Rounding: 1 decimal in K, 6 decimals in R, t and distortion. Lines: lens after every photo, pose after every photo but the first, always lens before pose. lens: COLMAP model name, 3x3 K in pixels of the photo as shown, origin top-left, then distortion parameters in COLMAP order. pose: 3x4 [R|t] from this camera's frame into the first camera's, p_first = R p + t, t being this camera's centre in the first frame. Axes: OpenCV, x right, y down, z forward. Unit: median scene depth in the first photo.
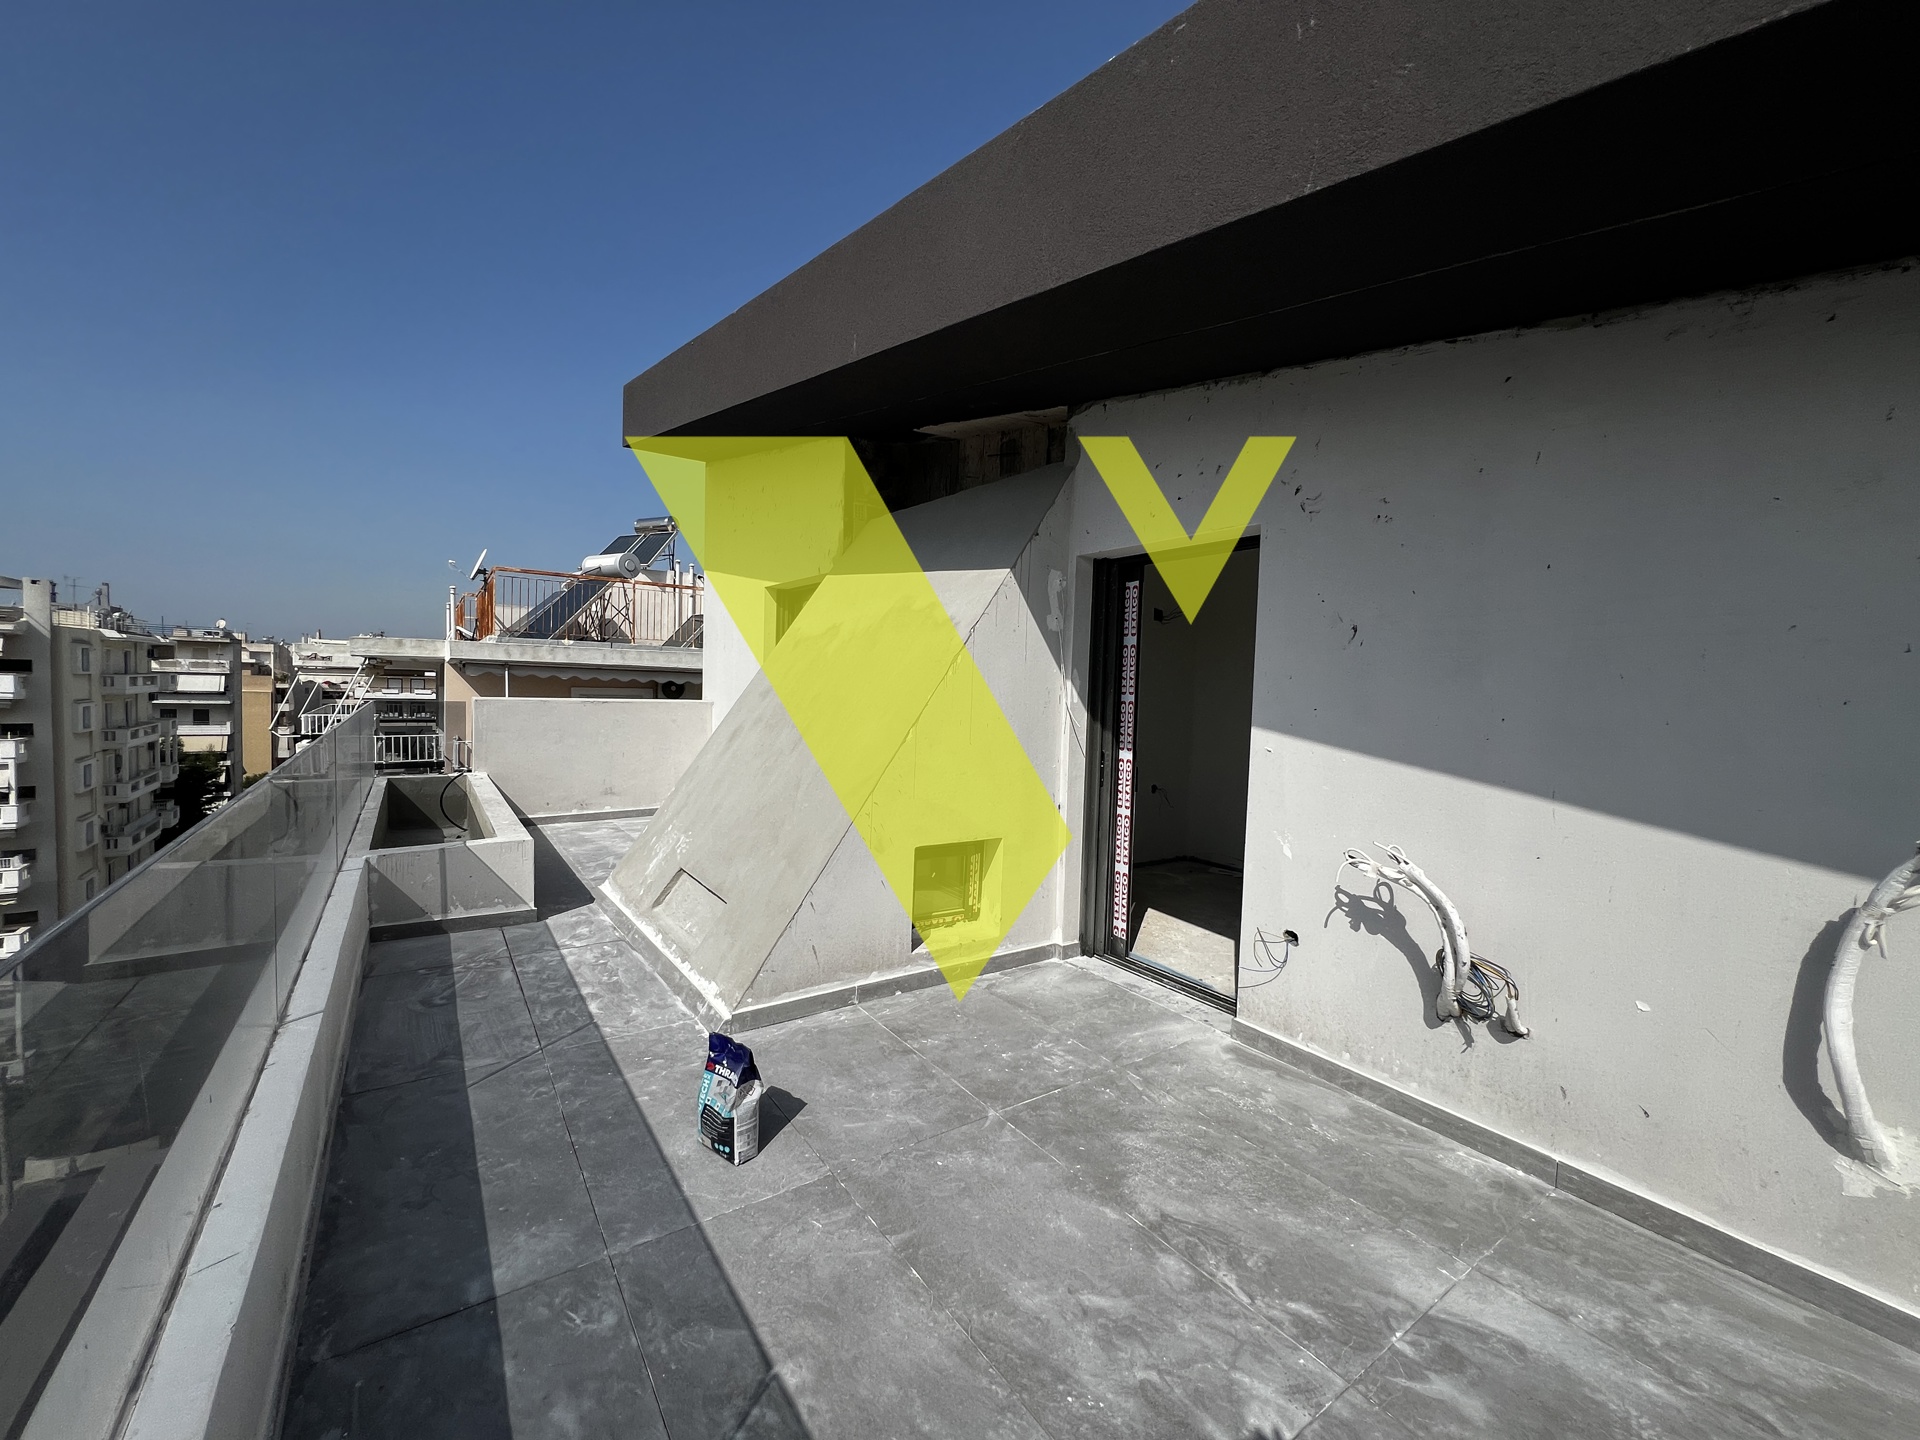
lens RADIAL K [[767.7, 0, 966.6], [0, 767.7, 718.1], [0, 0, 1]] dist [-0.003577, 0.000709]
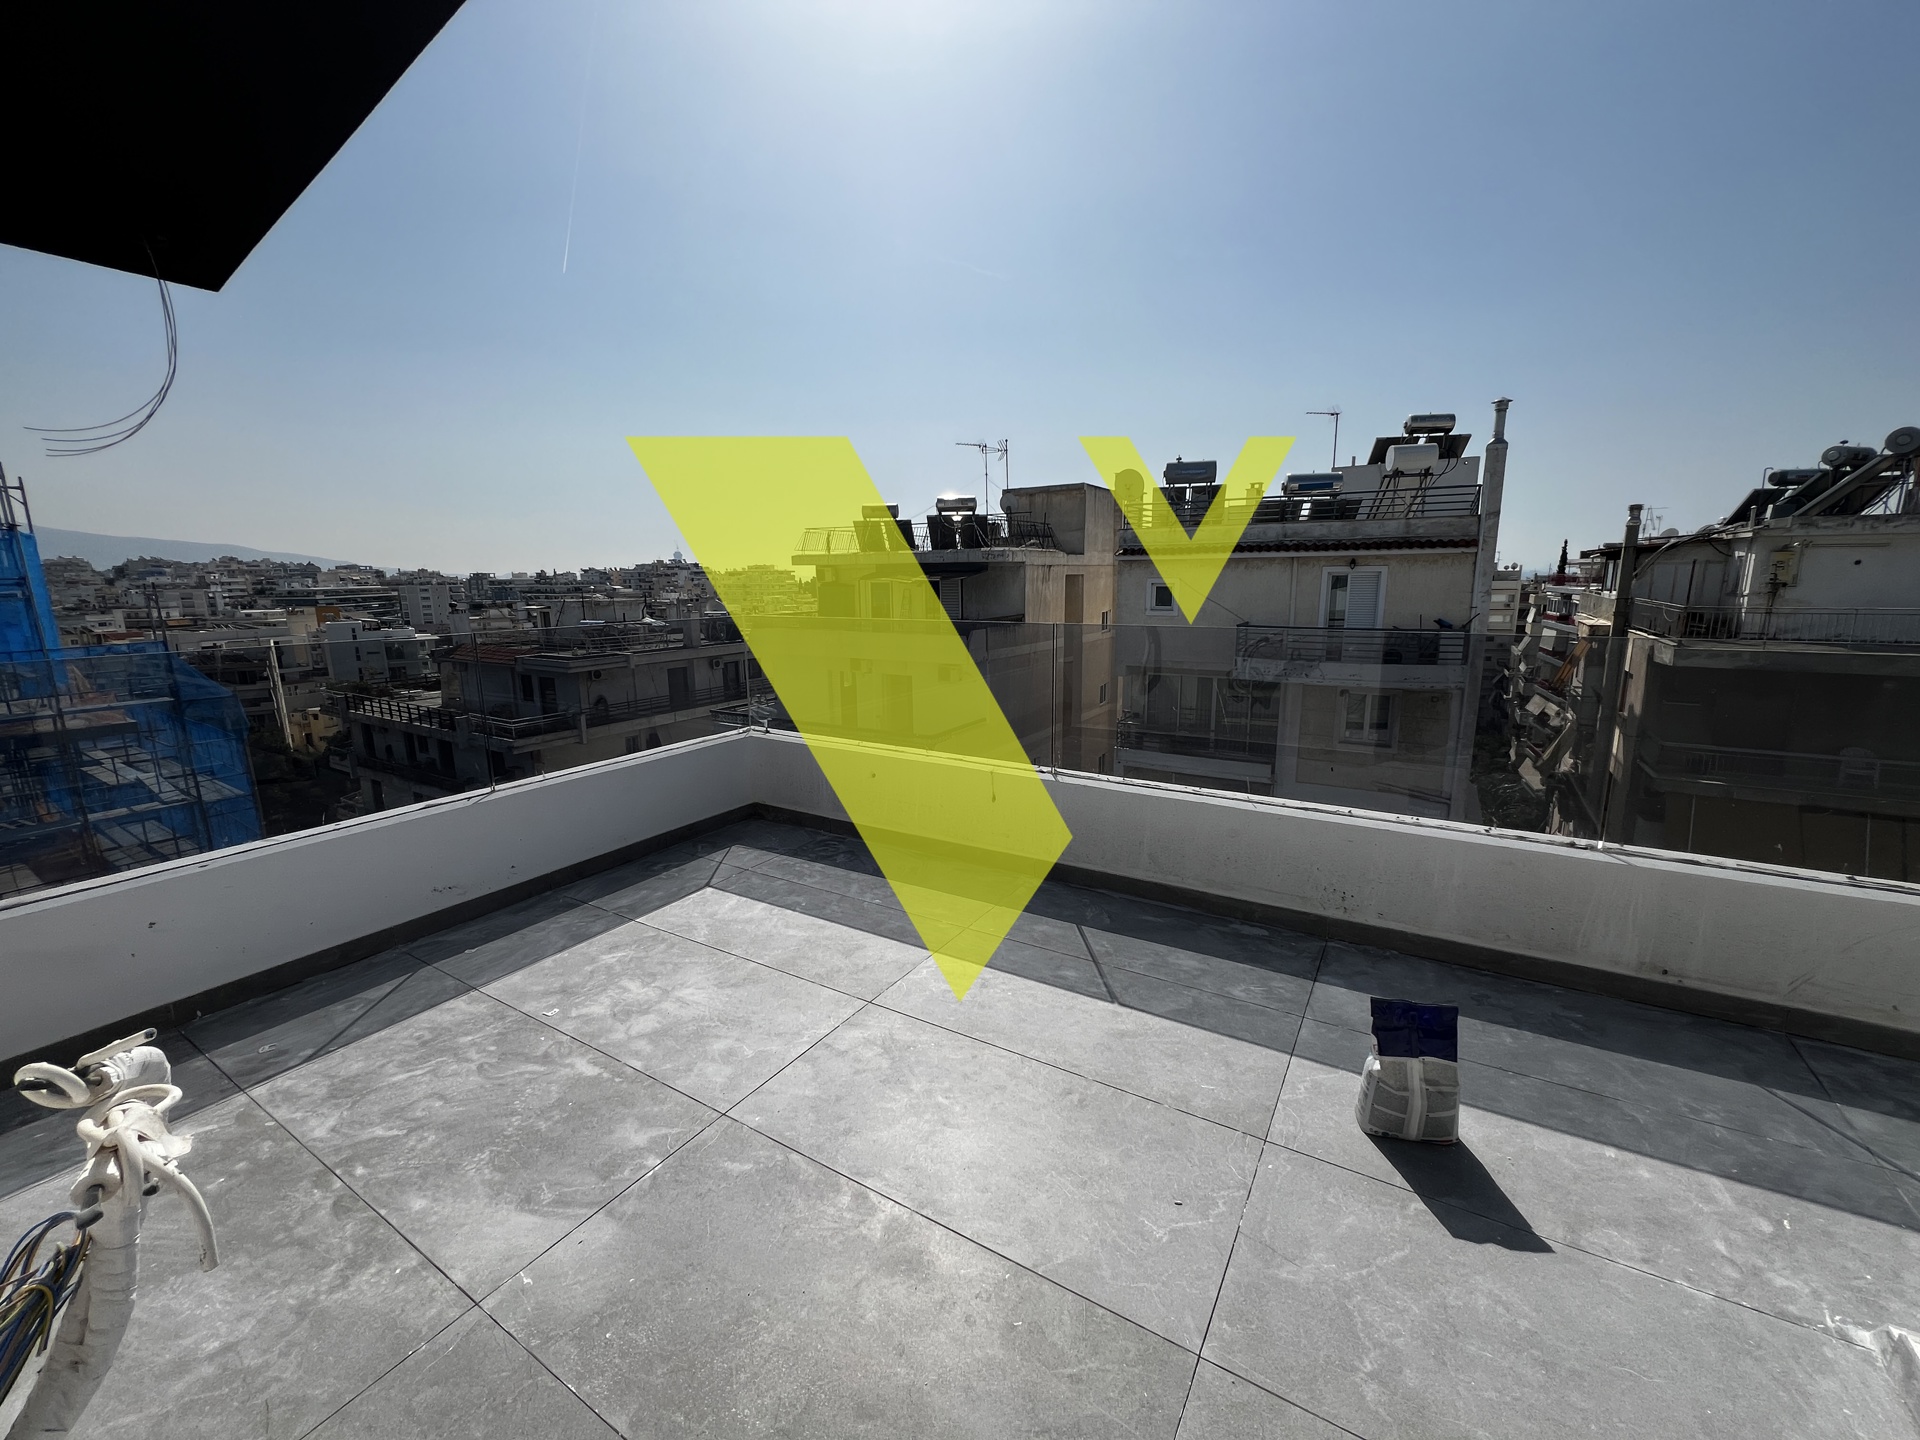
lens RADIAL K [[767.7, 0, 960.9], [0, 767.7, 721.3], [0, 0, 1]] dist [-0.003577, 0.000709]
pose [[-0.922985, 0.051439, -0.381382, 0.368666], [-0.033881, 0.976317, 0.213676, -0.011128], [0.383341, 0.210142, -0.899383, 1.334083]]
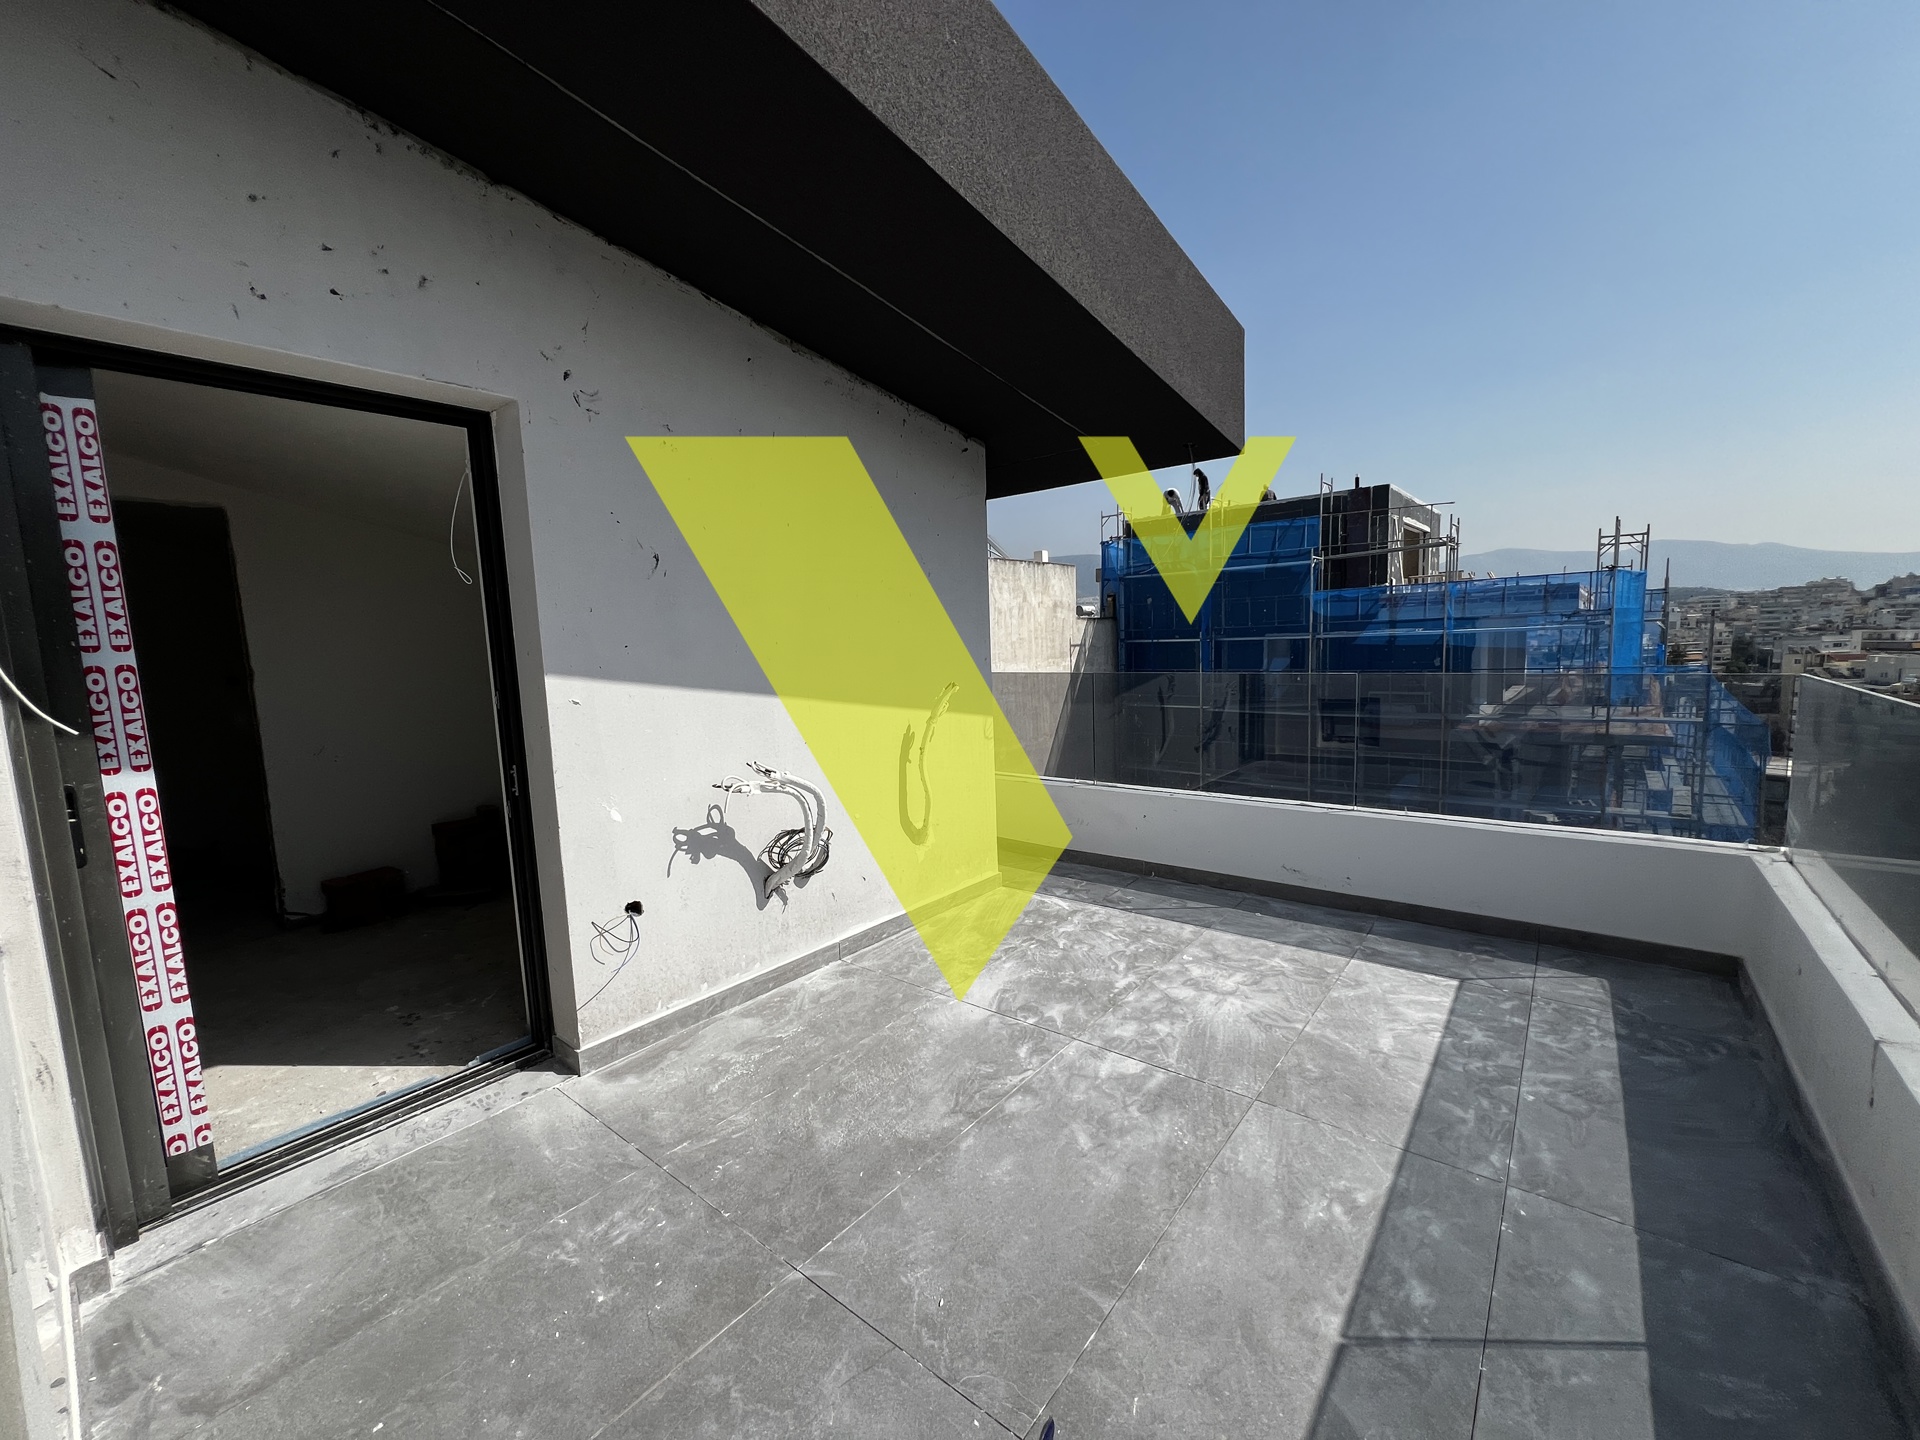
lens RADIAL K [[767.7, 0, 956.5], [0, 767.7, 718.6], [0, 0, 1]] dist [-0.003577, 0.000709]
pose [[-0.262253, -0.123601, 0.957051, -0.575237], [0.068307, 0.986898, 0.146173, -0.037306], [-0.962579, 0.103708, -0.250374, 0.998085]]
